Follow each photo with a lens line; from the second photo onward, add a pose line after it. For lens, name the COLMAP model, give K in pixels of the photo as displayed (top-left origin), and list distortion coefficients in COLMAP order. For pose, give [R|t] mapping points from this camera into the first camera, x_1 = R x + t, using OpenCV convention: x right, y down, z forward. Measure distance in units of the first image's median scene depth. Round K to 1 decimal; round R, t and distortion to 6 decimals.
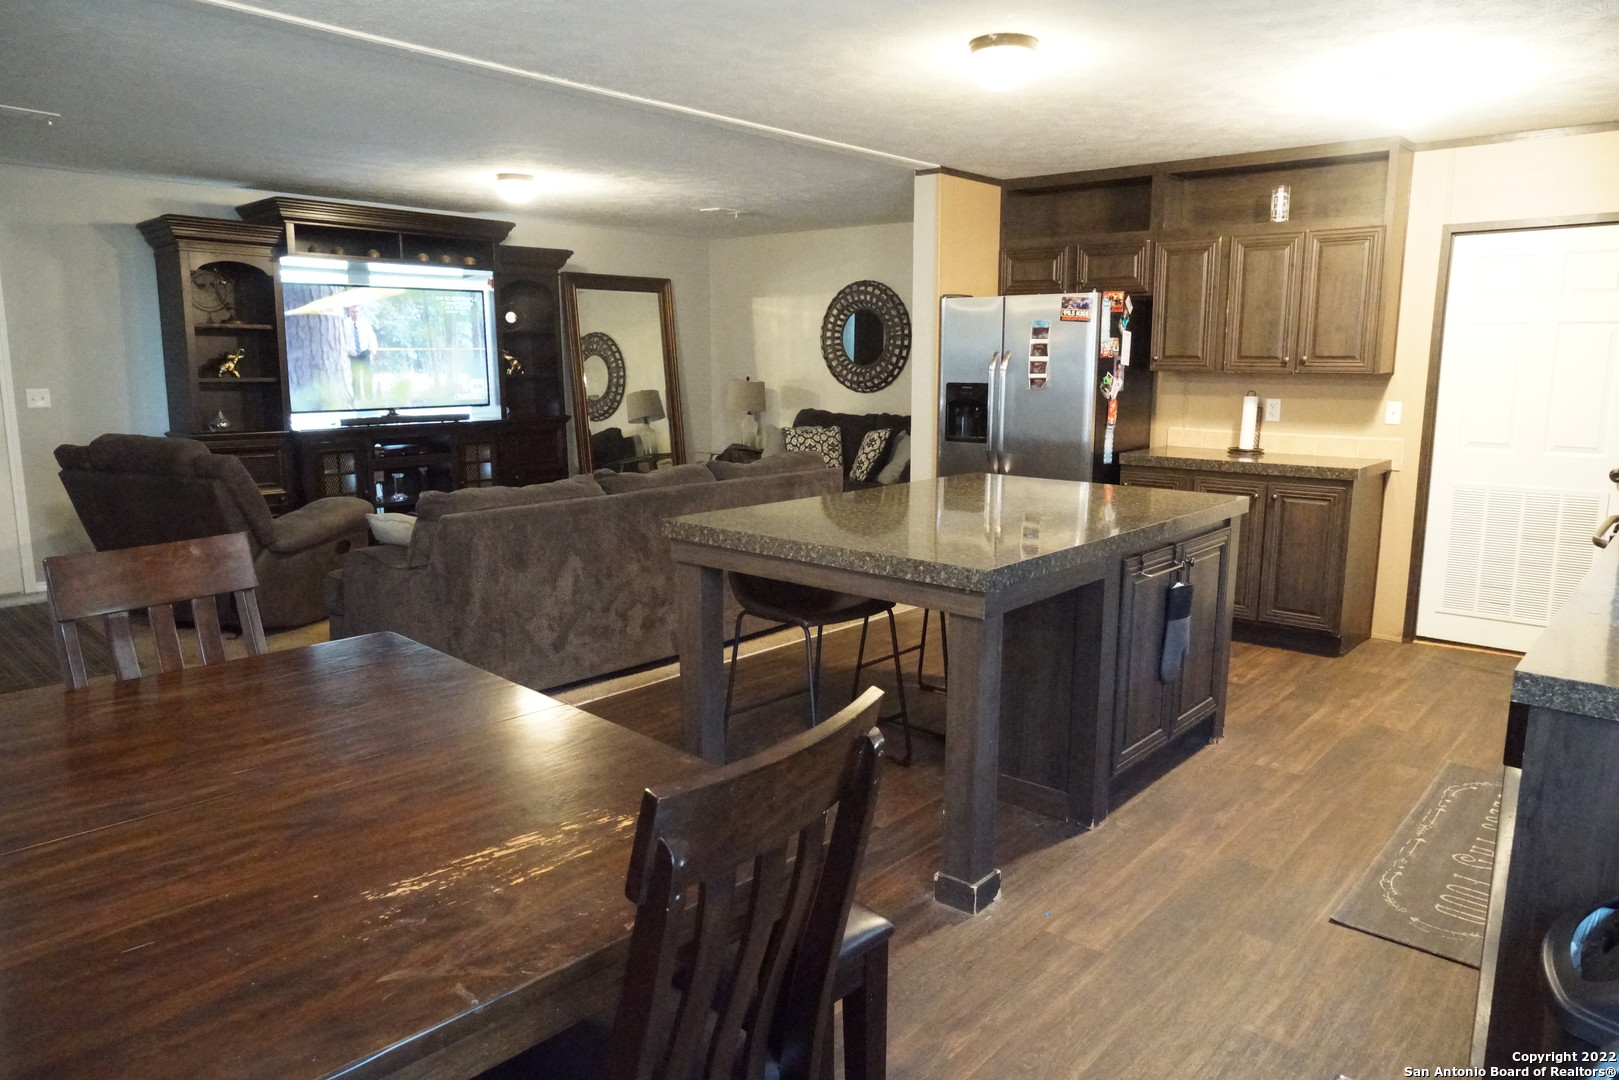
lens RADIAL K [[1062.5, 0, 809.5], [0, 1062.5, 540.0], [0, 0, 1]] dist [-0.030691, 0.004926]
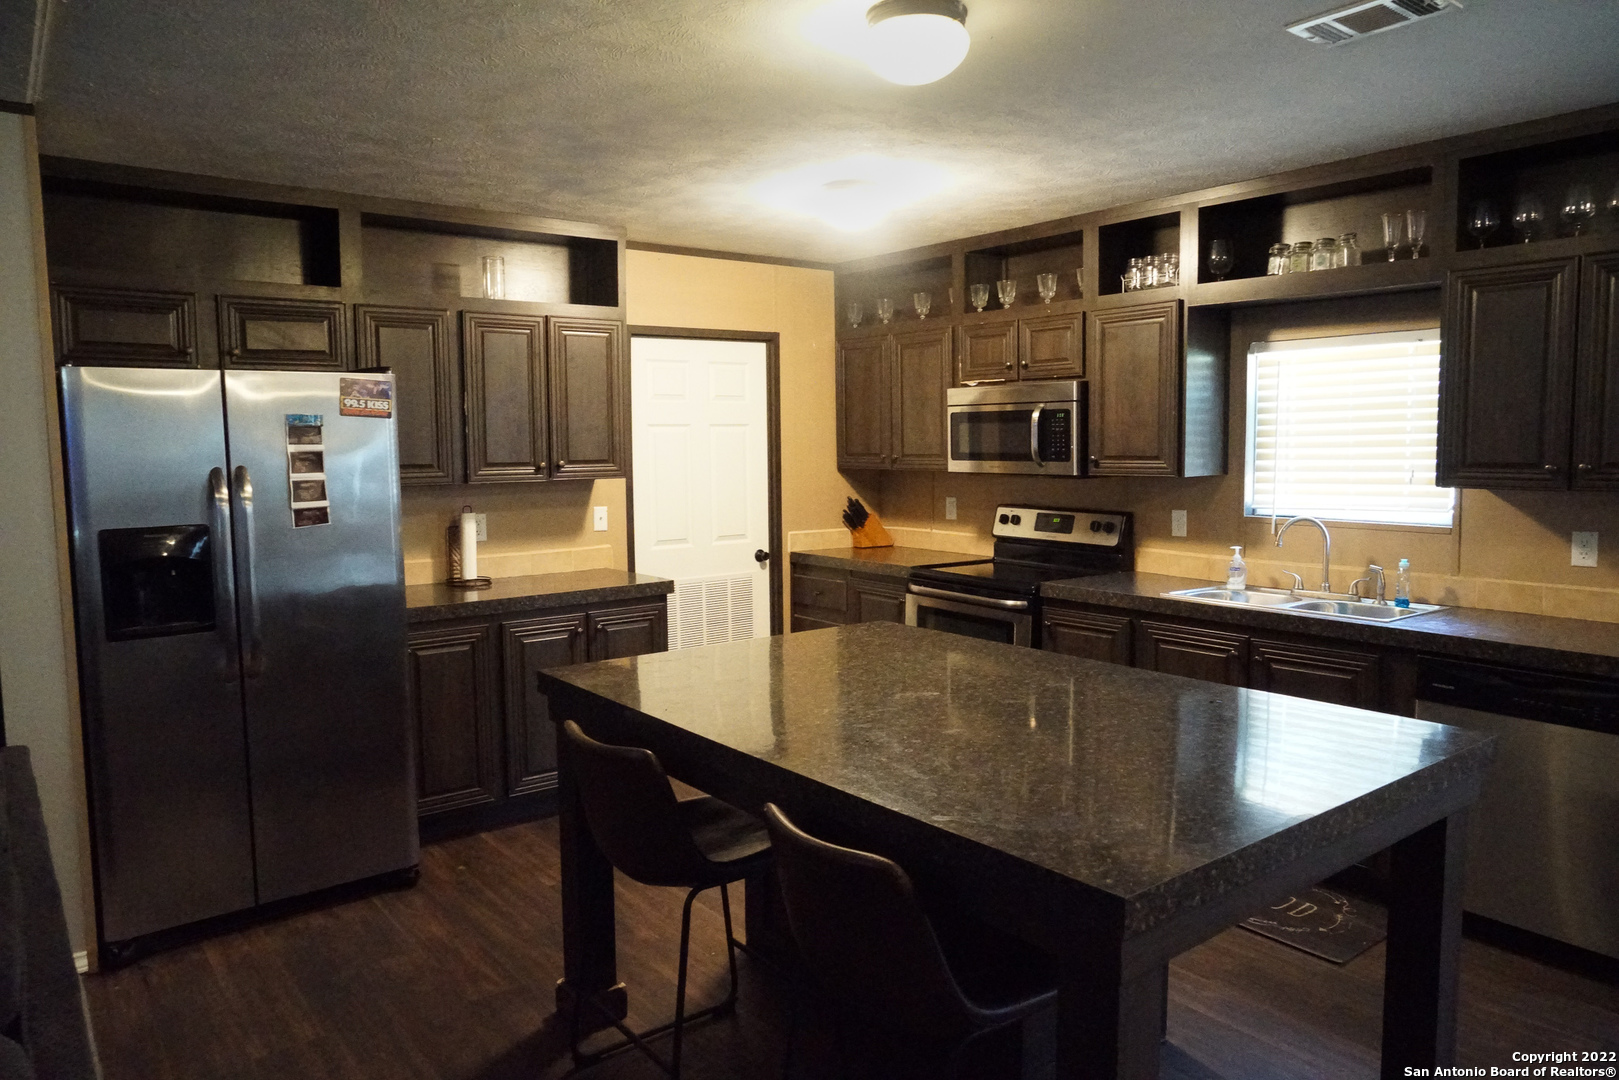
lens RADIAL K [[1062.5, 0, 809.5], [0, 1062.5, 540.0], [0, 0, 1]] dist [-0.030691, 0.004926]
pose [[0.202993, -0.092398, 0.974811, -0.320419], [0.177333, 0.982545, 0.056203, -0.118460], [-0.962988, 0.161458, 0.215835, 0.600813]]
